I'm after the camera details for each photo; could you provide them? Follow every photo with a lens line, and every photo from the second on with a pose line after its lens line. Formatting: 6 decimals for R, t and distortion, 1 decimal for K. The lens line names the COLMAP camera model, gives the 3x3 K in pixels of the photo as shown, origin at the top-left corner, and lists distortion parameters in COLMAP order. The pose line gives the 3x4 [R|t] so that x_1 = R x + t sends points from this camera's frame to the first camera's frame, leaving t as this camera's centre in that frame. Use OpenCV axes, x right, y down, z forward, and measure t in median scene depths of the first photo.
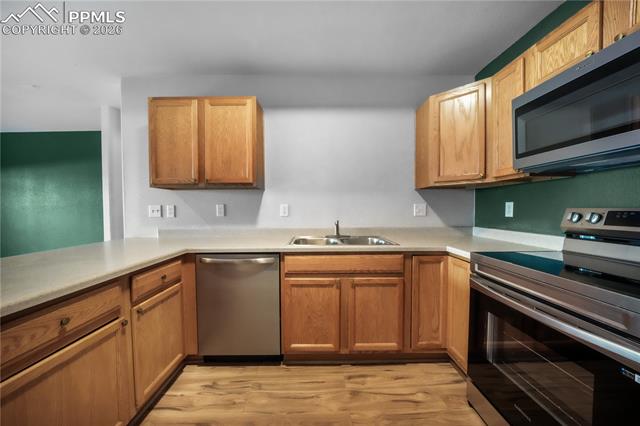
lens RADIAL K [[234.2, 0, 320.0], [0, 234.2, 213.0], [0, 0, 1]] dist [-0.011792, -0.000011]
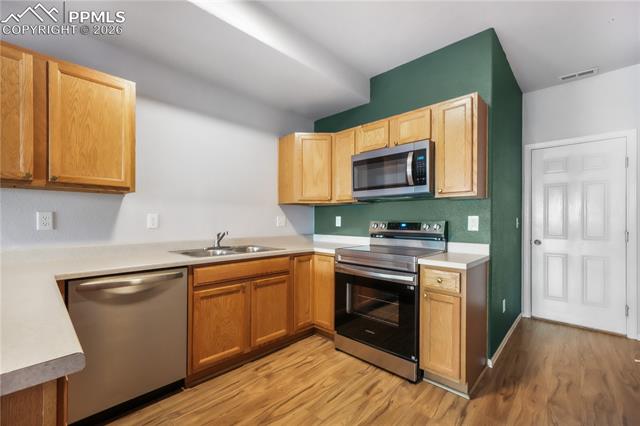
lens RADIAL K [[277.6, 0, 318.0], [0, 277.6, 214.4], [0, 0, 1]] dist [0.019341, 0.000130]
pose [[0.697972, 0.023213, 0.715749, -0.620470], [0.004515, 0.999312, -0.036811, 0.005262], [-0.716111, 0.028925, 0.697387, -0.171409]]
